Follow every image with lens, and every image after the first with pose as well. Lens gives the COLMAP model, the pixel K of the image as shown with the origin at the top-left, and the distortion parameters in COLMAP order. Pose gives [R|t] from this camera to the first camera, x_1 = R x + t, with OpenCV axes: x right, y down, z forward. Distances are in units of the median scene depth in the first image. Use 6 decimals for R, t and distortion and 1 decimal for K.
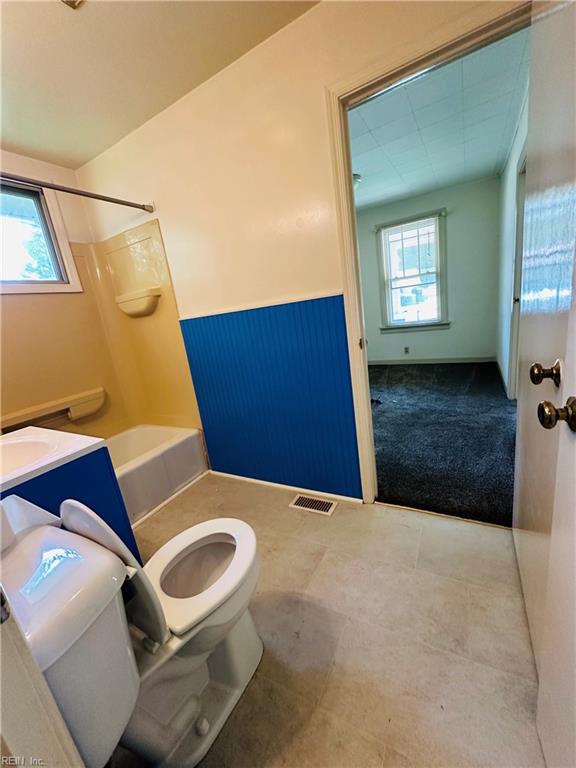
lens RADIAL K [[307.2, 0, 288.7], [0, 307.2, 384.6], [0, 0, 1]] dist [-0.003526, 0.000216]
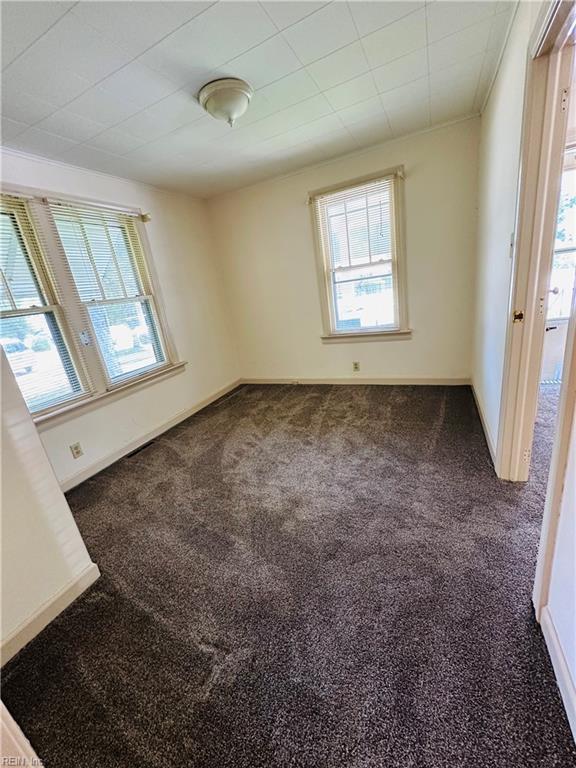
lens RADIAL K [[307.2, 0, 290.4], [0, 307.2, 383.8], [0, 0, 1]] dist [-0.003526, 0.000216]
pose [[0.996084, -0.024012, 0.085084, 0.190757], [0.020418, 0.998872, 0.042859, -0.123750], [-0.086018, -0.040954, 0.995452, 0.320543]]
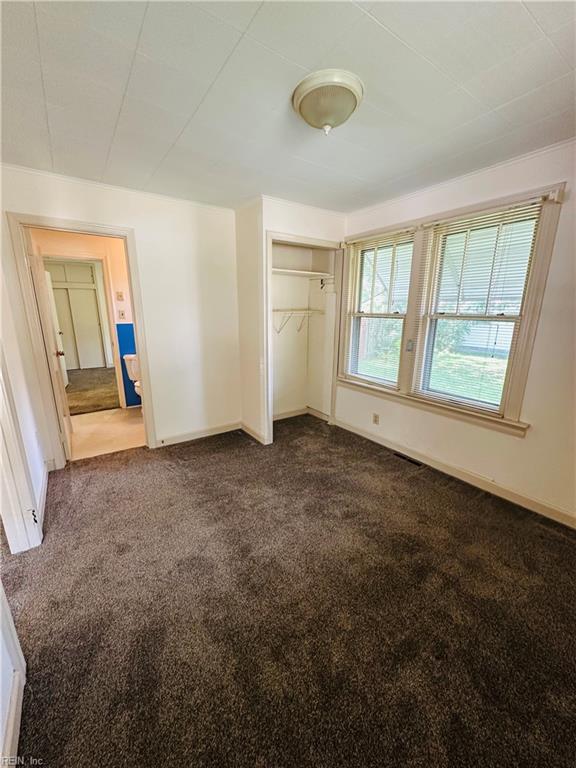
lens RADIAL K [[307.2, 0, 289.2], [0, 307.2, 385.1], [0, 0, 1]] dist [-0.003526, 0.000216]
pose [[-0.443811, 0.343821, -0.827538, 1.166313], [-0.165633, 0.876083, 0.452819, -0.801535], [0.880680, 0.338033, -0.331867, 2.023655]]
